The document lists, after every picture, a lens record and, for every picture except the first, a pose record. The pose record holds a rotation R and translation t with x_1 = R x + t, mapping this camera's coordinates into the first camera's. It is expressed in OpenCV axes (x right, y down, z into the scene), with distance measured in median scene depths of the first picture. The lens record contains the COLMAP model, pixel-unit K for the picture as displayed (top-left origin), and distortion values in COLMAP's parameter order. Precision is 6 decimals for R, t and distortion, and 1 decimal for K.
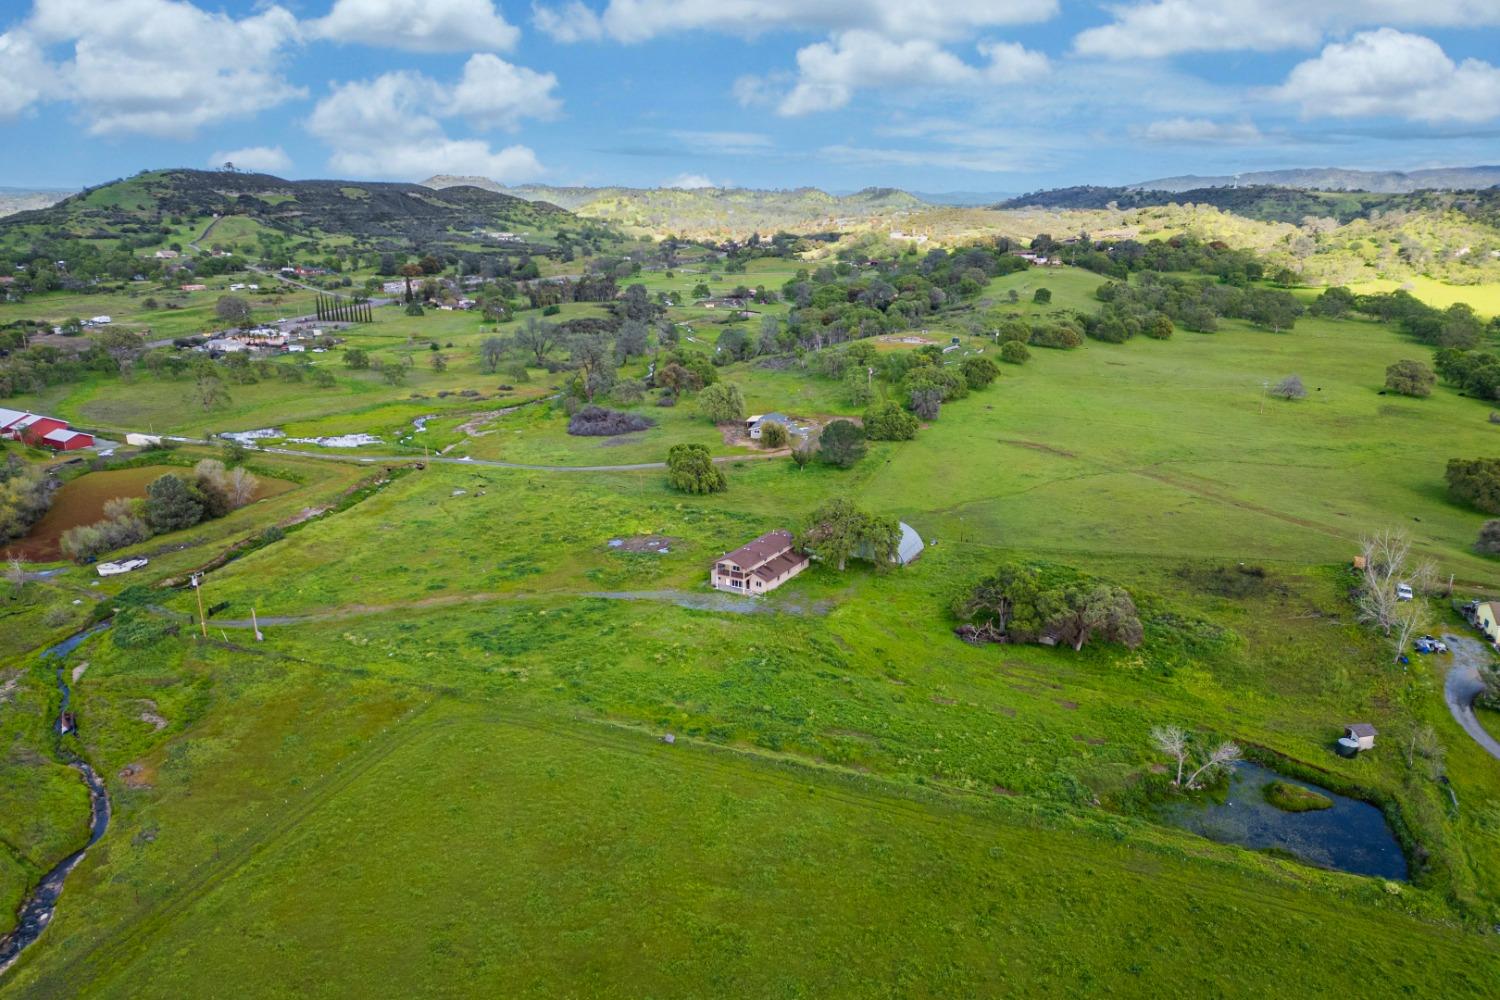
lens RADIAL K [[1024.2, 0, 750.0], [0, 1024.2, 500.0], [0, 0, 1]] dist [0.123814, -0.152938]
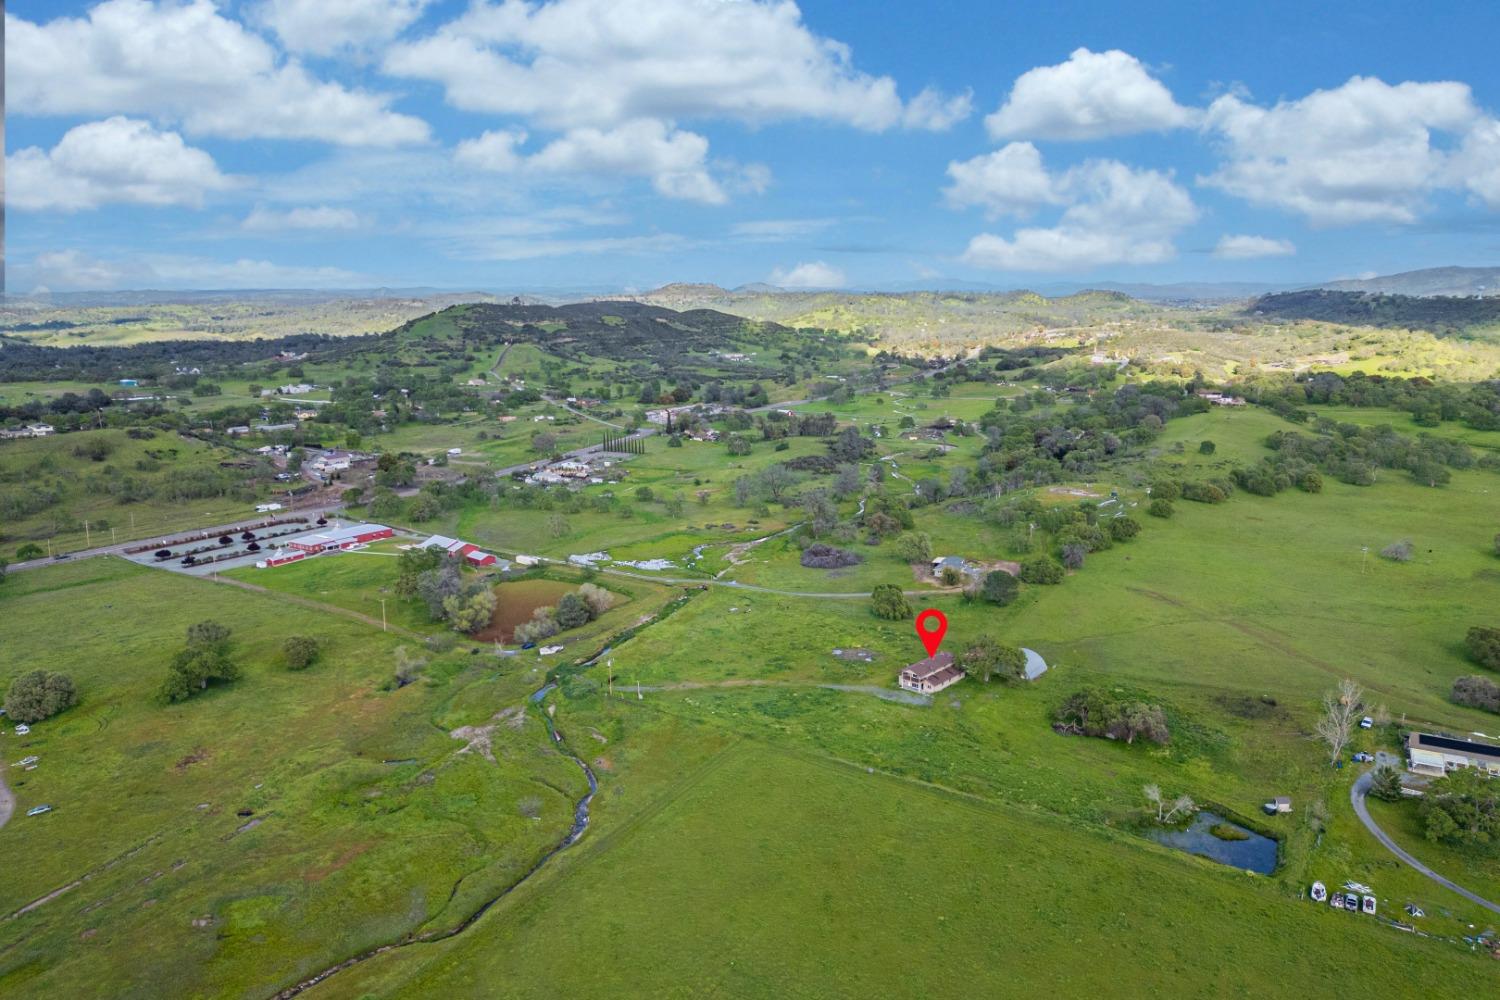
lens RADIAL K [[1024.2, 0, 750.0], [0, 1024.2, 500.0], [0, 0, 1]] dist [0.123814, -0.152938]
pose [[0.979841, 0.030411, -0.197451, 0.027666], [-0.047015, 0.995689, -0.079953, -0.041064], [0.194169, 0.087625, 0.977047, -0.403848]]
